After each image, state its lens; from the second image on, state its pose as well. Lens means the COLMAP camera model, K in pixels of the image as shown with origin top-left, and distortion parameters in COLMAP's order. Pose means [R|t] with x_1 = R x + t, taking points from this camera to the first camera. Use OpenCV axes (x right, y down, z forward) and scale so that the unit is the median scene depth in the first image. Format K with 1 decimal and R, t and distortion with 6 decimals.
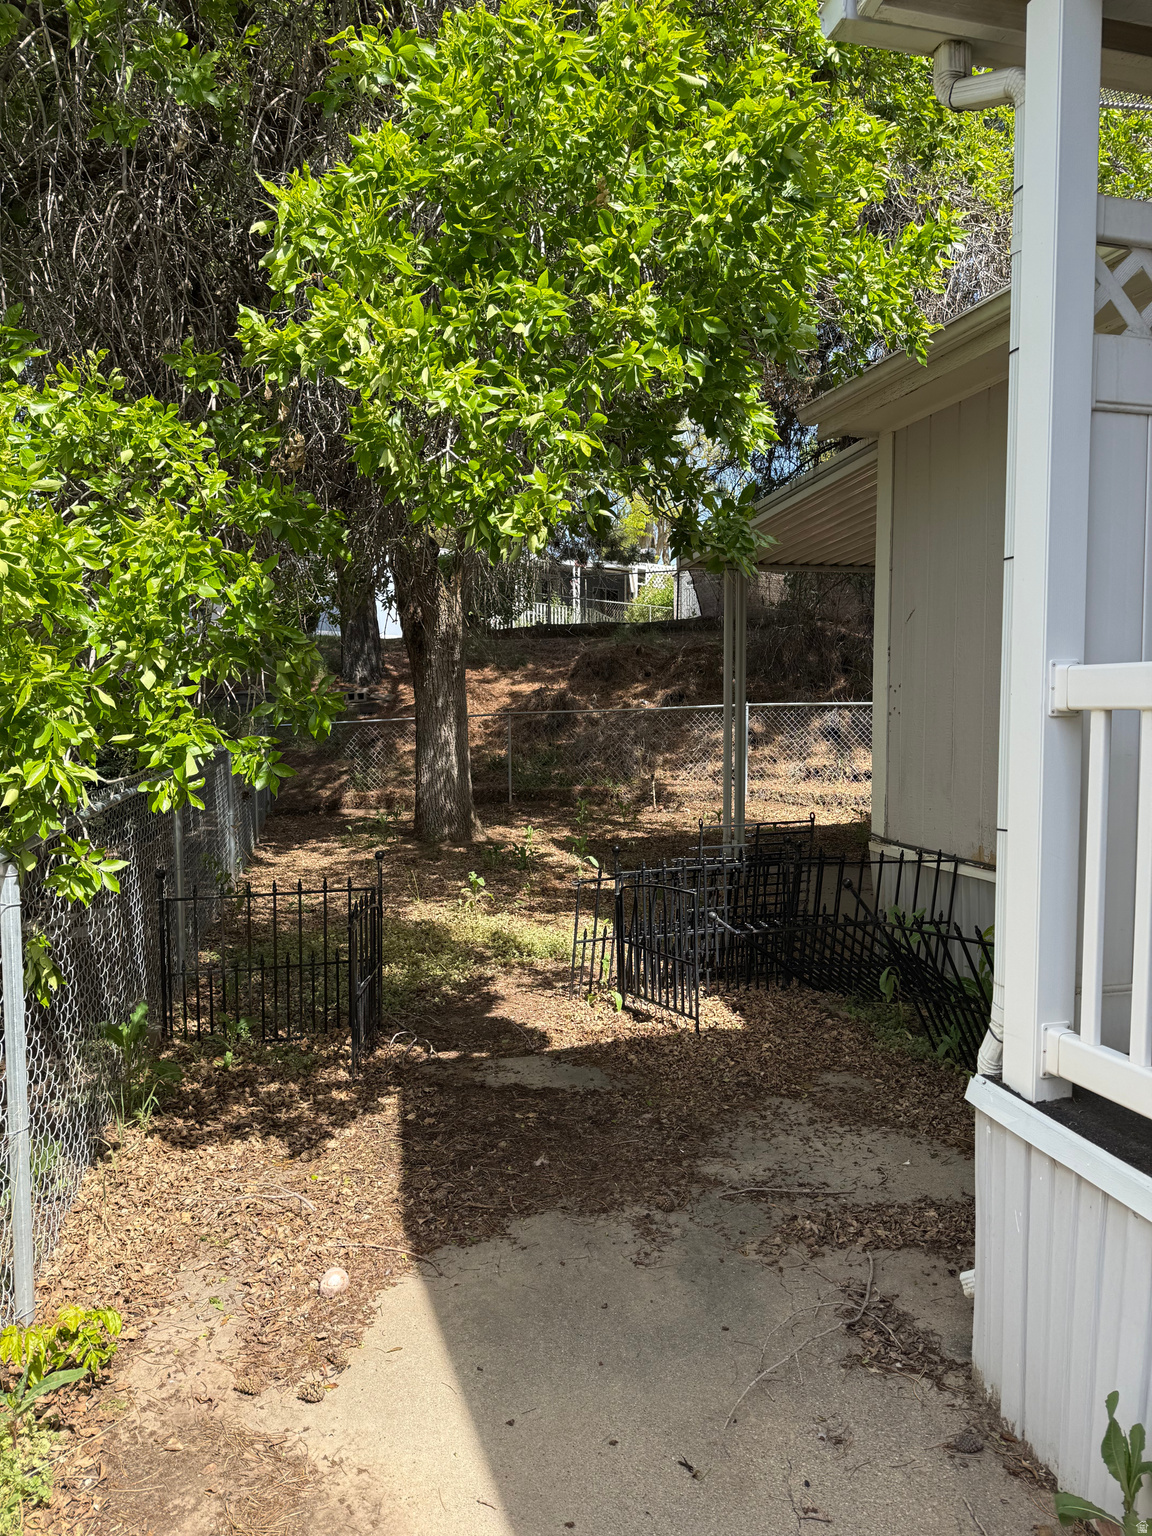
lens RADIAL K [[1079.8, 0, 575.9], [0, 1079.8, 768.7], [0, 0, 1]] dist [0.072412, -0.089899]
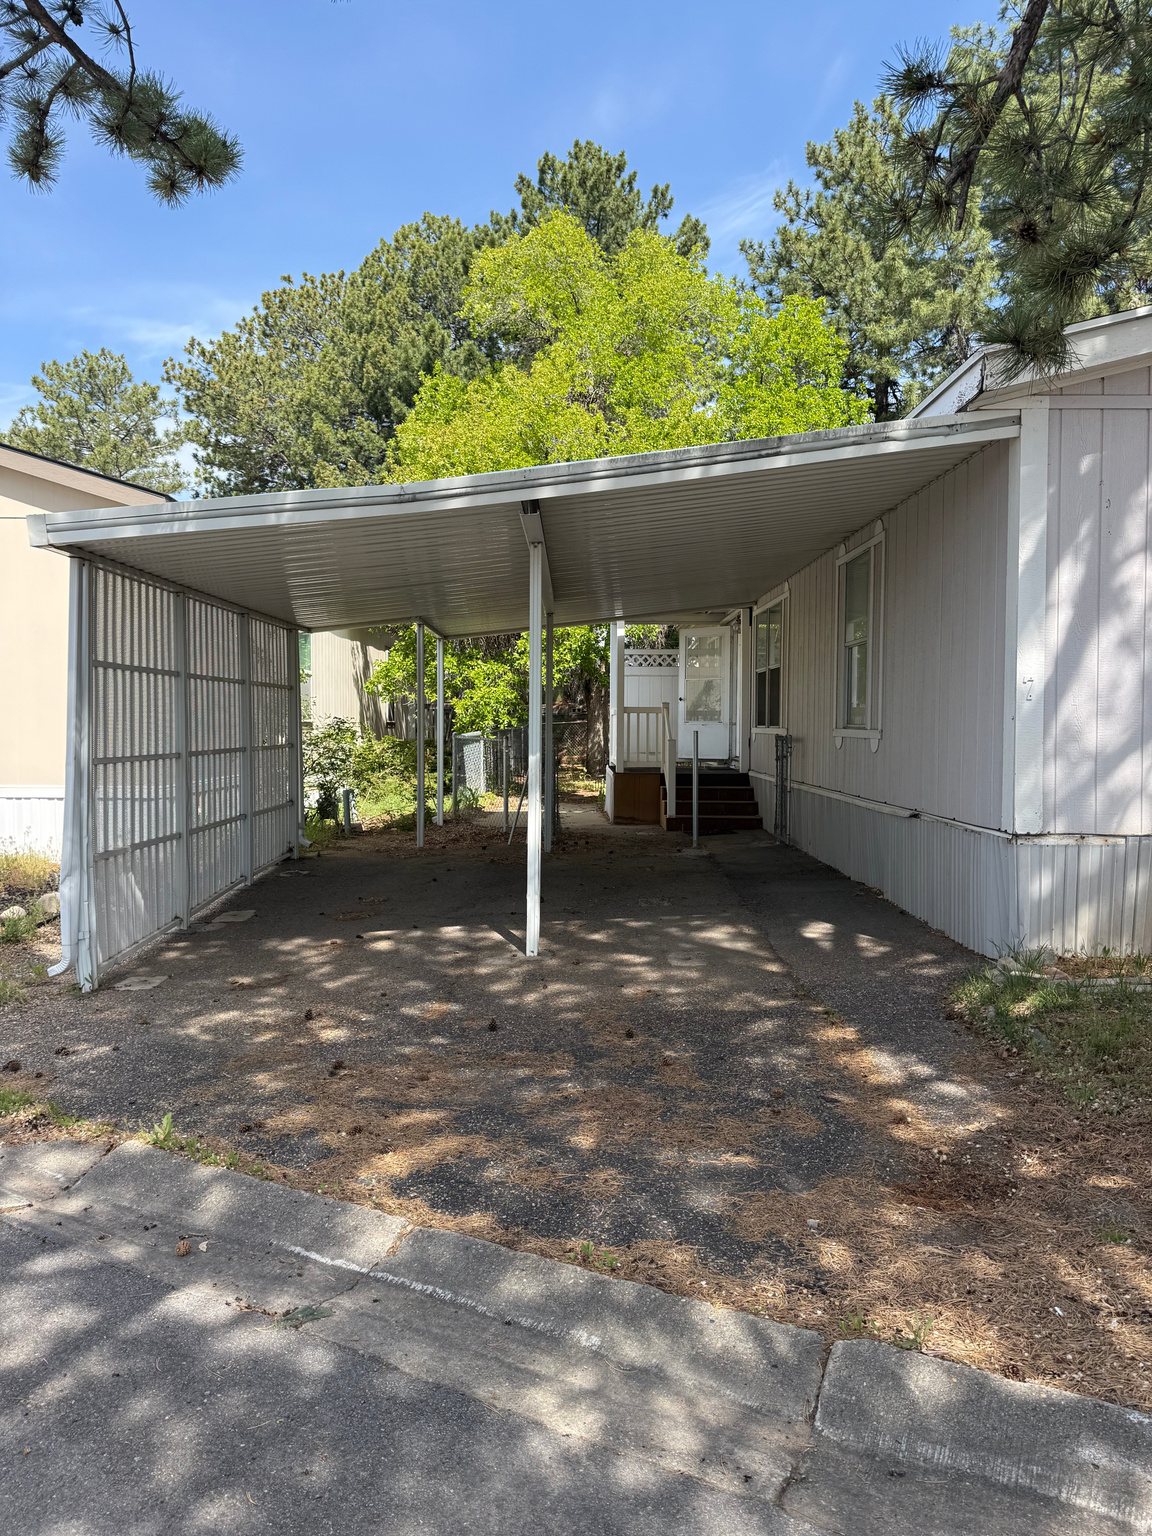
lens RADIAL K [[1079.8, 0, 578.5], [0, 1079.8, 763.0], [0, 0, 1]] dist [0.072412, -0.089899]
pose [[0.970156, 0.009656, -0.242291, 0.637610], [-0.013528, 0.999806, -0.014323, 0.126412], [0.242106, 0.017173, 0.970098, -2.010067]]
